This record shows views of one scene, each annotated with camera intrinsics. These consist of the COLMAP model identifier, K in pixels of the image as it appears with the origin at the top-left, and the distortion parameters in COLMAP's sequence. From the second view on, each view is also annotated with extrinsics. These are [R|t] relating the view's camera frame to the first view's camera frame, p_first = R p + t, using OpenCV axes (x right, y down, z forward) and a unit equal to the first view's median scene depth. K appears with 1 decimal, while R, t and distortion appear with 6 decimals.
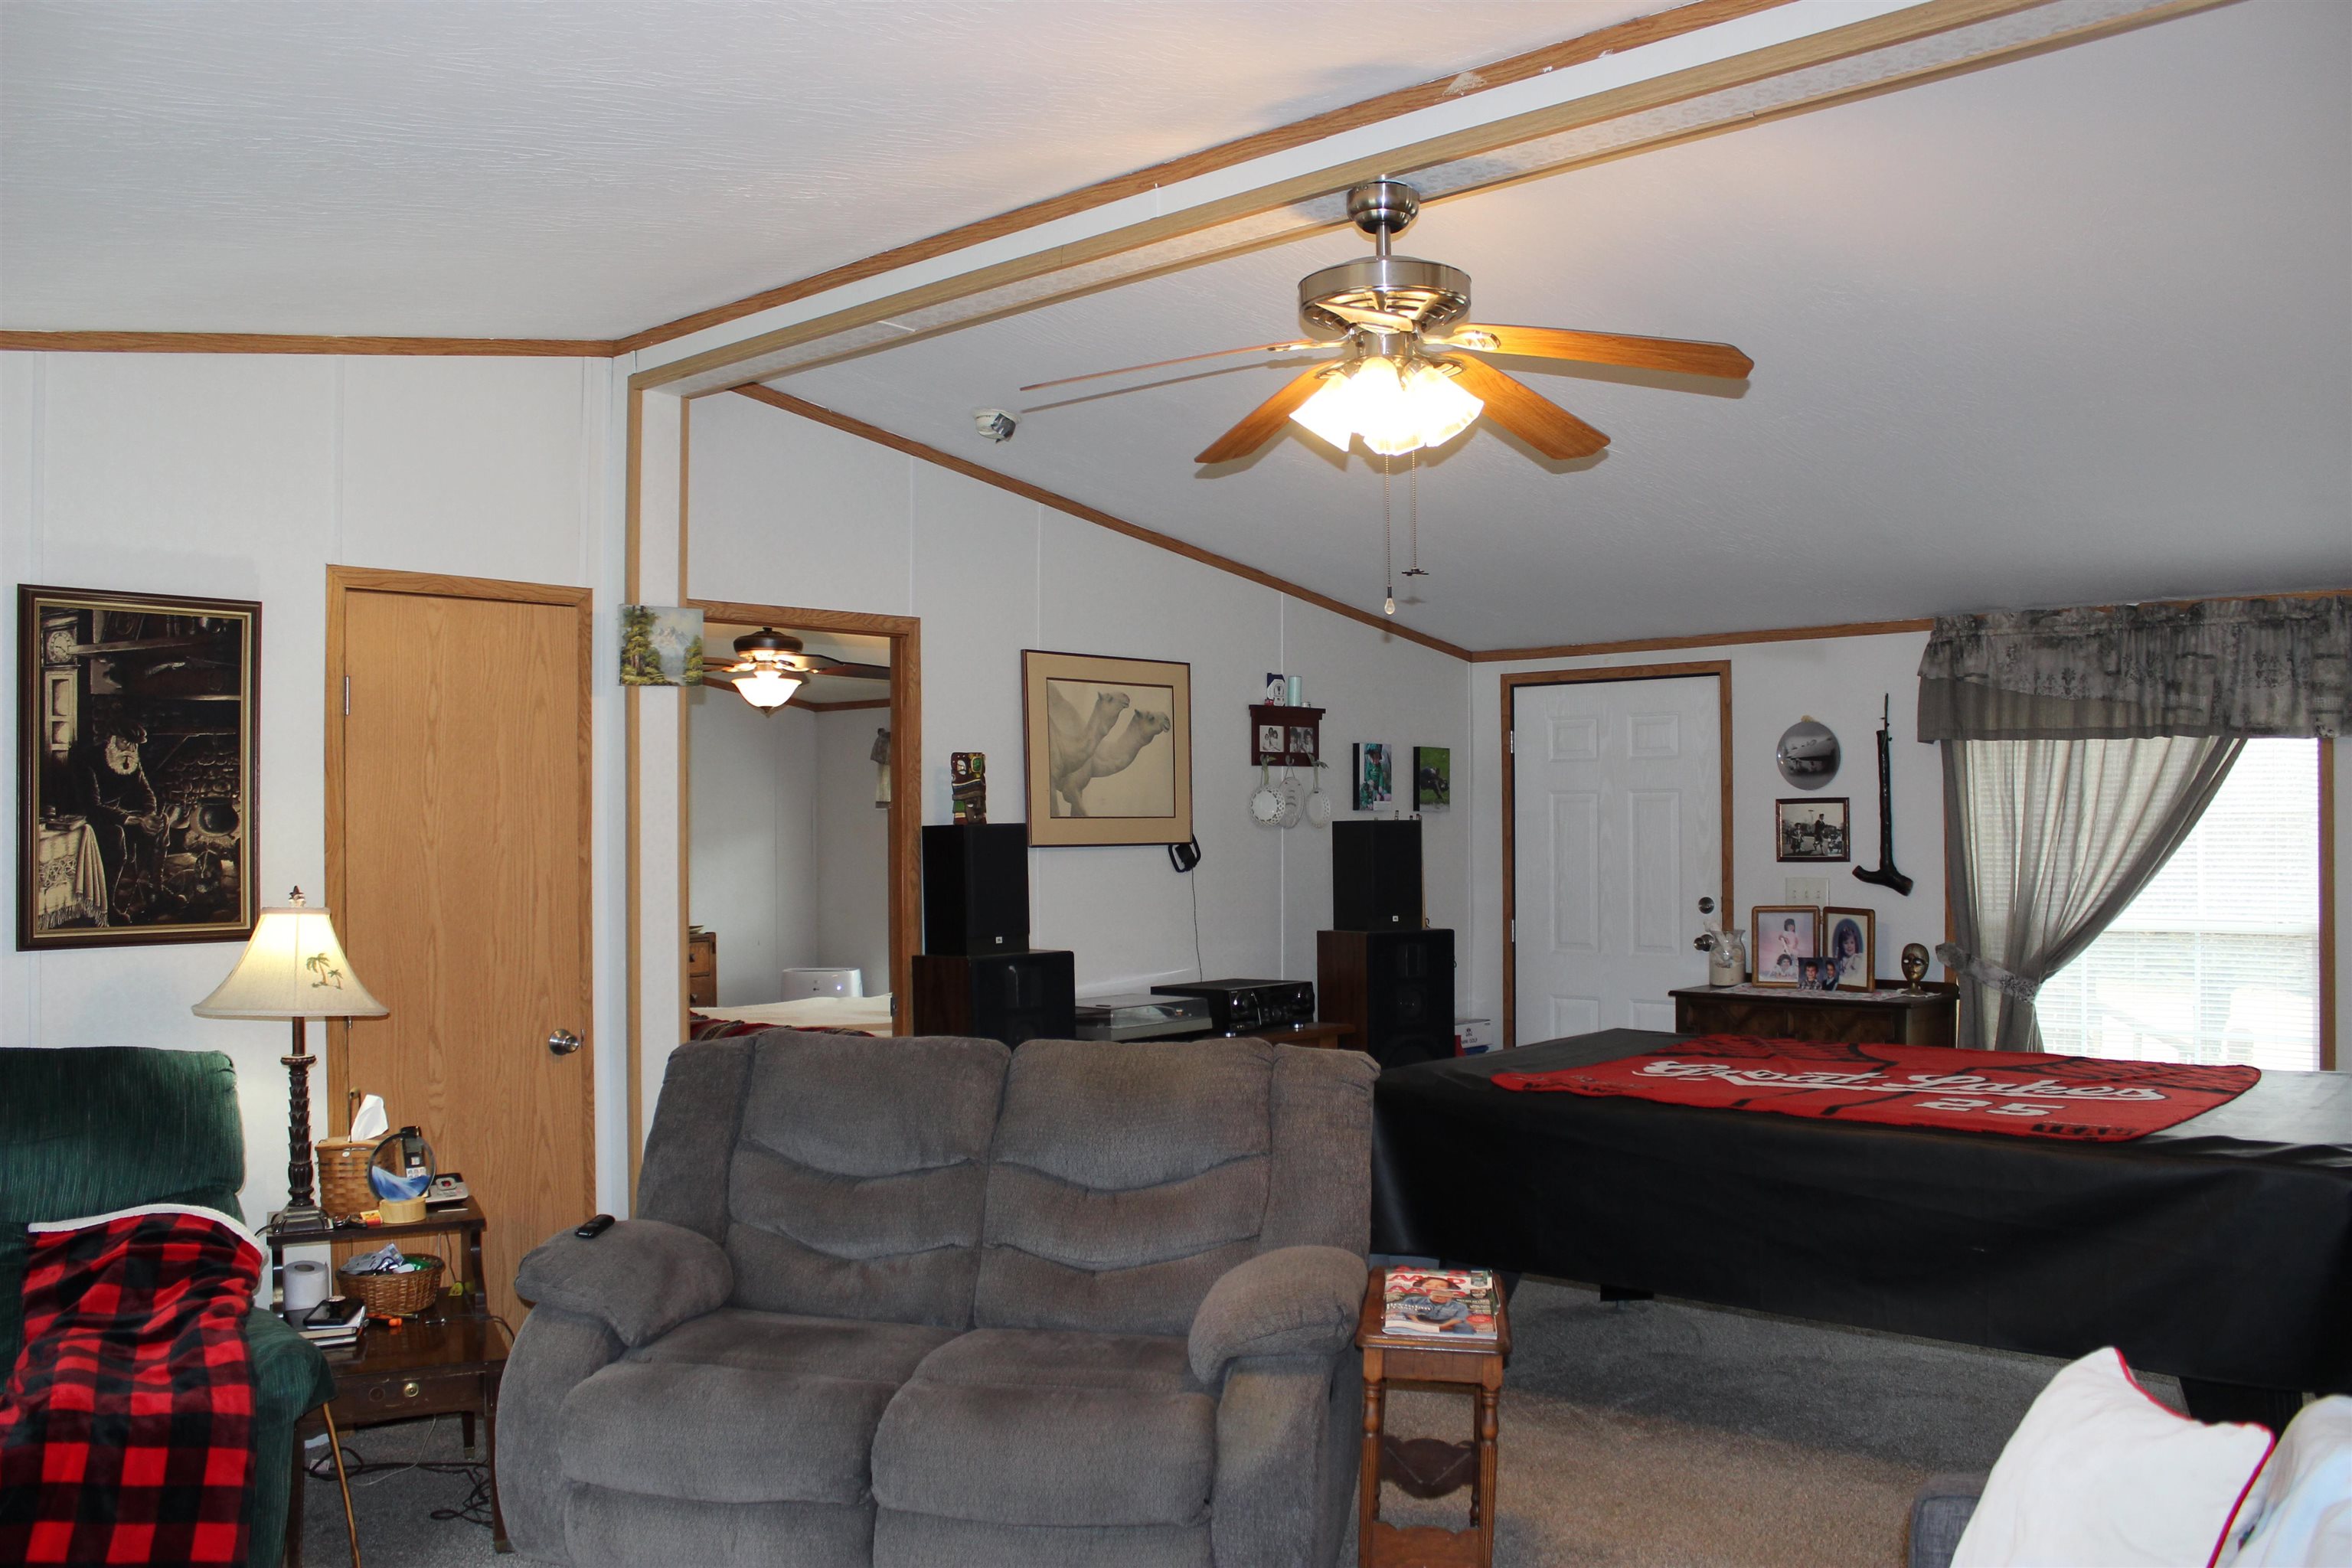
lens RADIAL K [[1953.0, 0, 1185.8], [0, 1953.0, 782.5], [0, 0, 1]] dist [-0.163196, 0.134453]
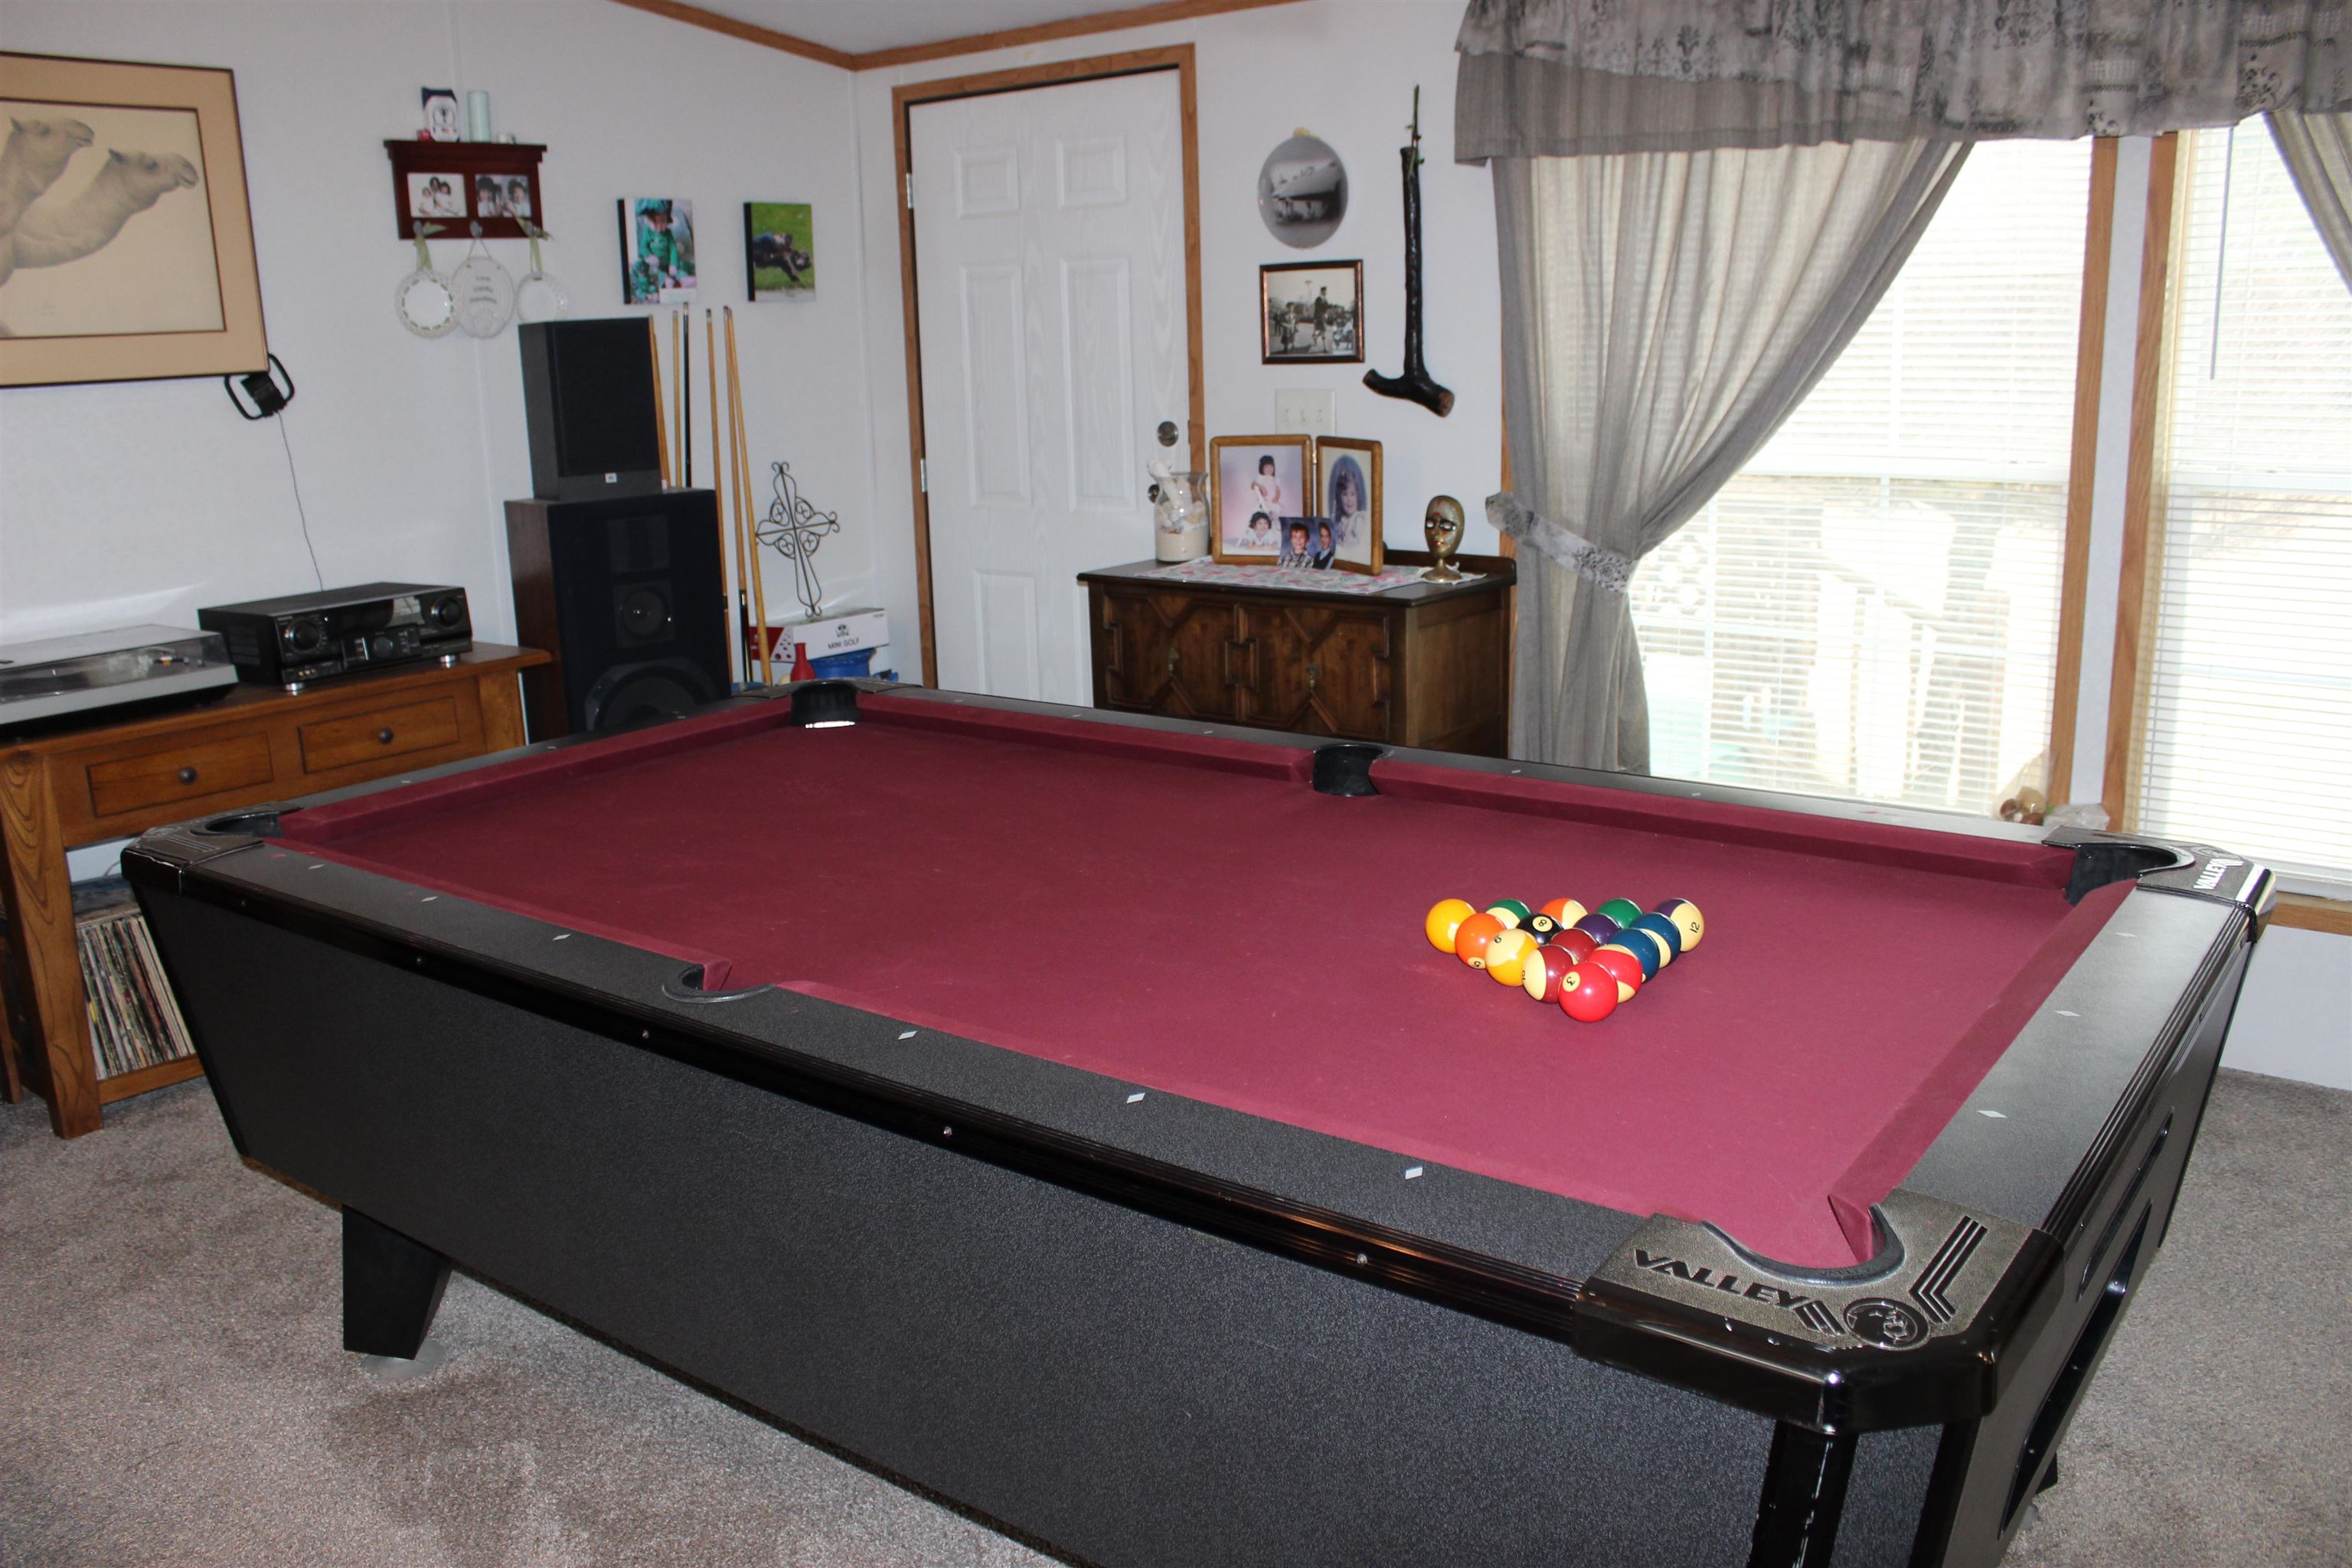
lens RADIAL K [[1953.0, 0, 1182.6], [0, 1953.0, 803.2], [0, 0, 1]] dist [-0.163196, 0.134453]
pose [[0.997098, -0.041374, 0.063902, 0.257271], [0.023207, 0.964662, 0.262467, 0.013580], [-0.072503, -0.260223, 0.962823, 0.379989]]
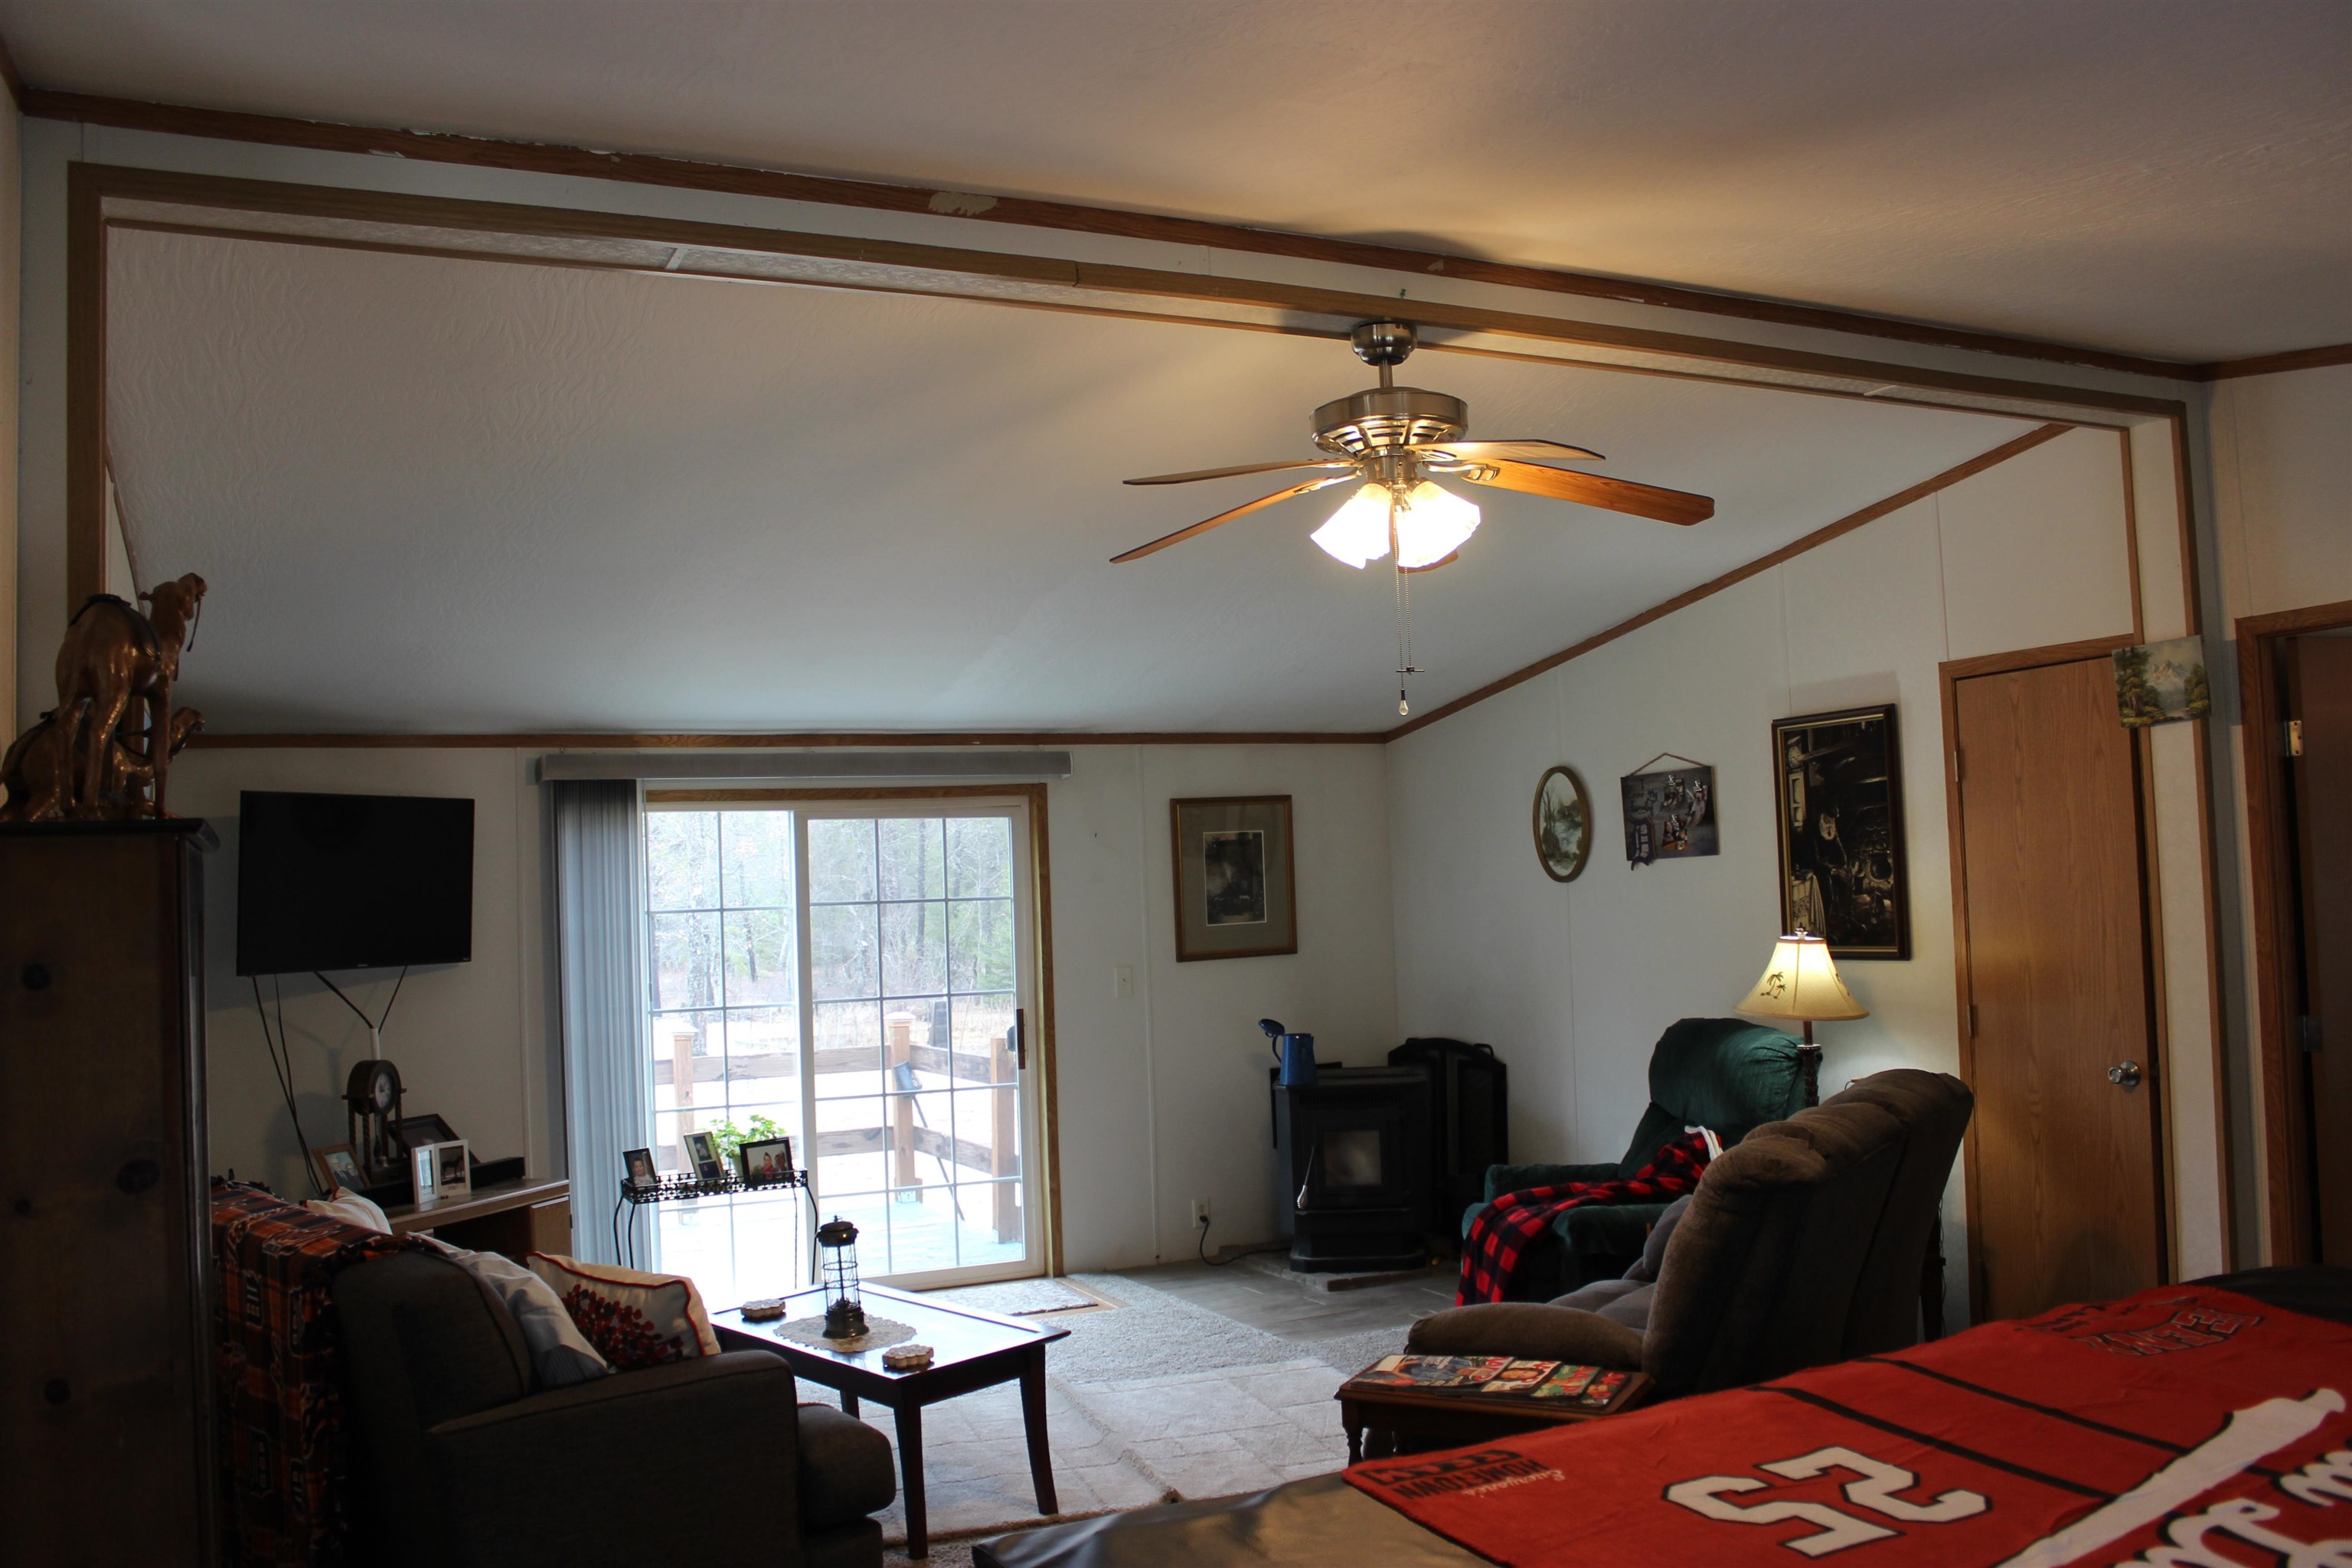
lens RADIAL K [[1953.0, 0, 1176.0], [0, 1953.0, 780.7], [0, 0, 1]] dist [-0.163196, 0.134453]
pose [[-0.382698, -0.032133, -0.923315, 0.620261], [0.058337, 0.996560, -0.058861, 0.004867], [0.922030, -0.076389, -0.379507, 0.694674]]
